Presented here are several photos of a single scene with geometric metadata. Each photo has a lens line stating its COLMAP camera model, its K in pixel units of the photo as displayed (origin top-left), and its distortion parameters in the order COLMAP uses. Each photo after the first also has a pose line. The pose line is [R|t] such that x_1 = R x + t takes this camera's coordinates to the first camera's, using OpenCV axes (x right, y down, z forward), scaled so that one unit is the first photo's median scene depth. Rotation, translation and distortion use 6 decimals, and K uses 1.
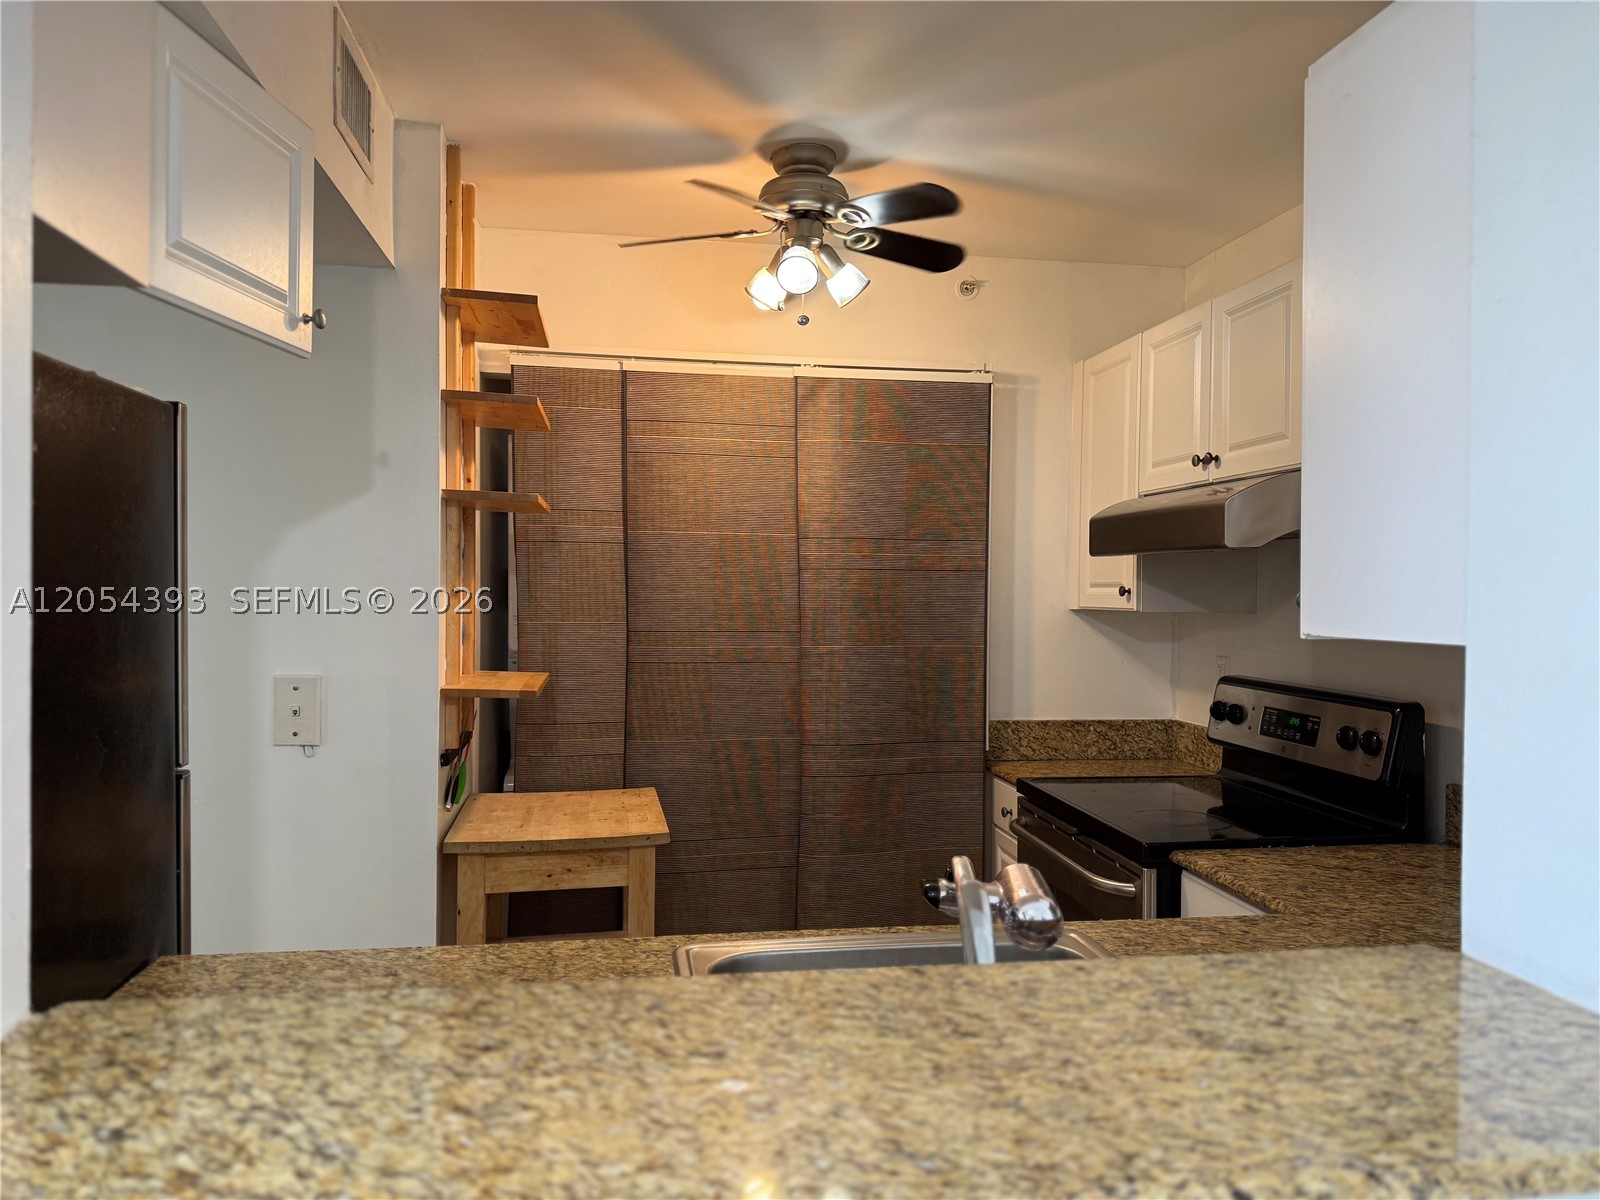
lens RADIAL K [[1141.8, 0, 800.0], [0, 1141.8, 600.0], [0, 0, 1]] dist [0.067410, 0.000291]
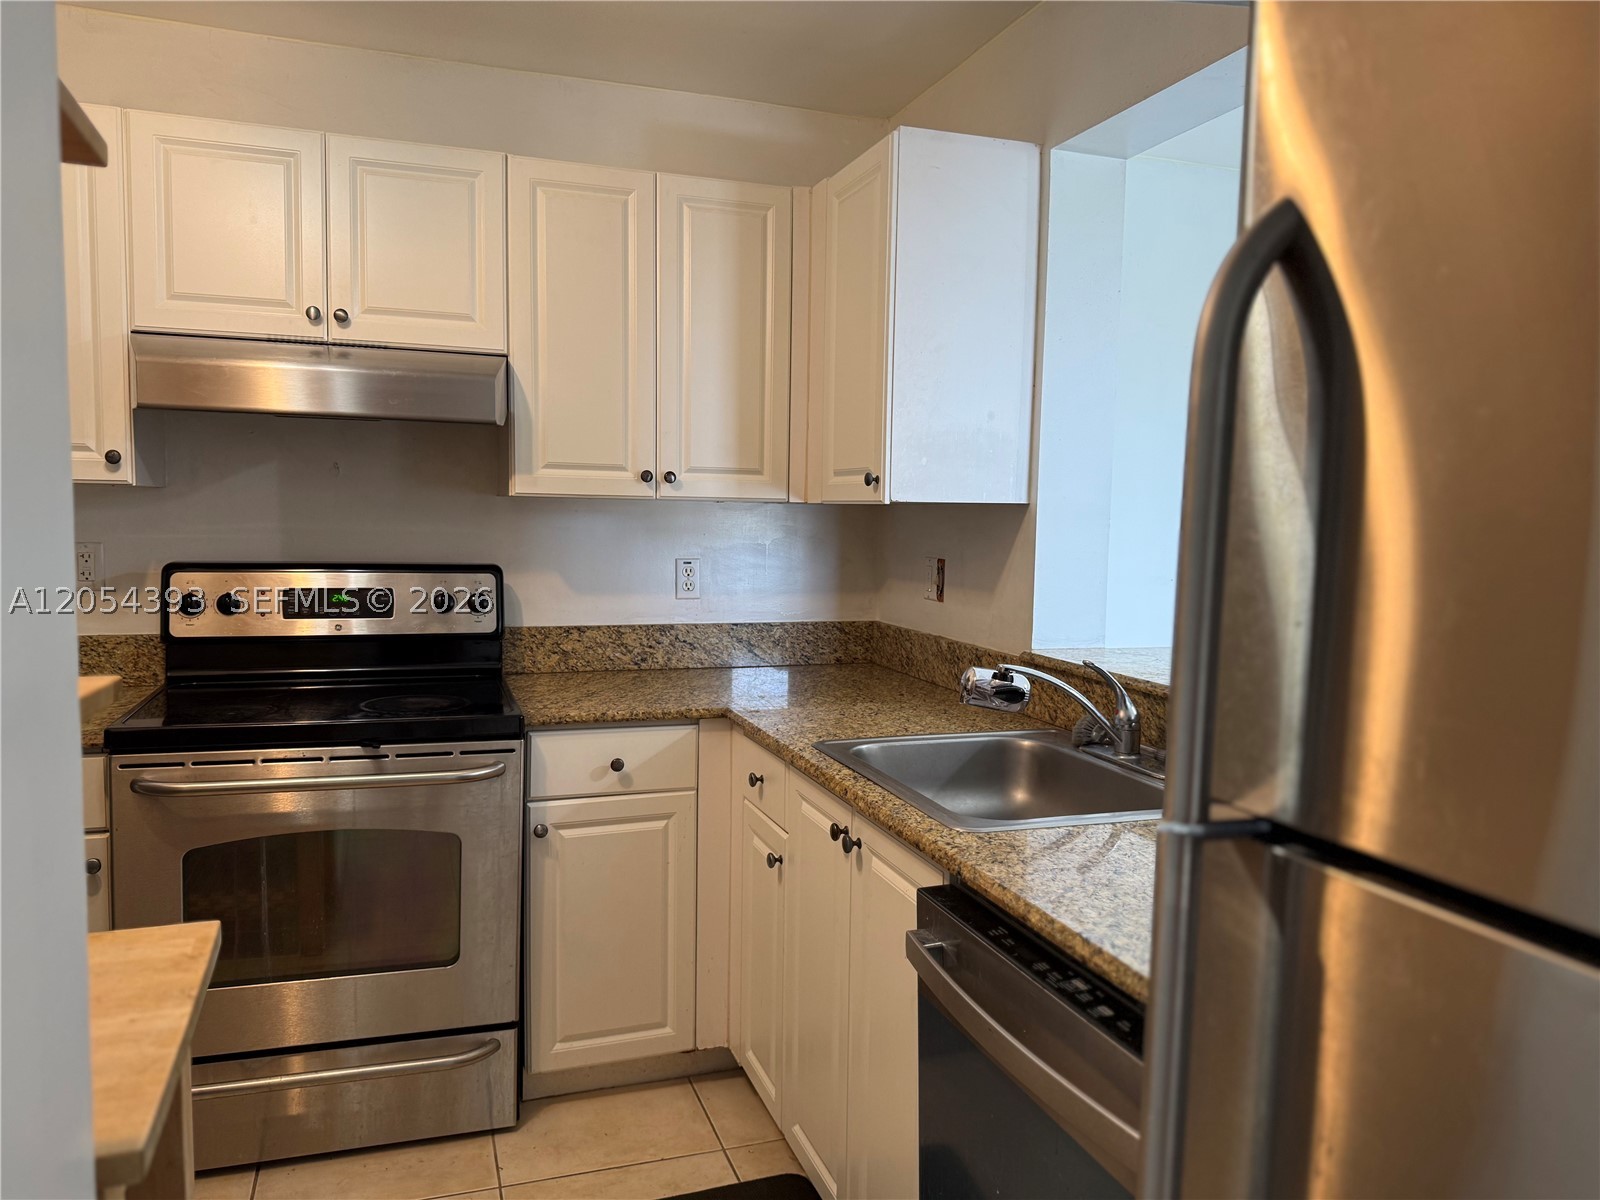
lens RADIAL K [[1141.8, 0, 800.0], [0, 1141.8, 600.0], [0, 0, 1]] dist [0.067410, 0.000291]
pose [[-0.170751, -0.095503, 0.980675, -0.616882], [-0.003074, 0.995338, 0.096396, 0.010593], [-0.985309, 0.013445, -0.170248, 0.796021]]
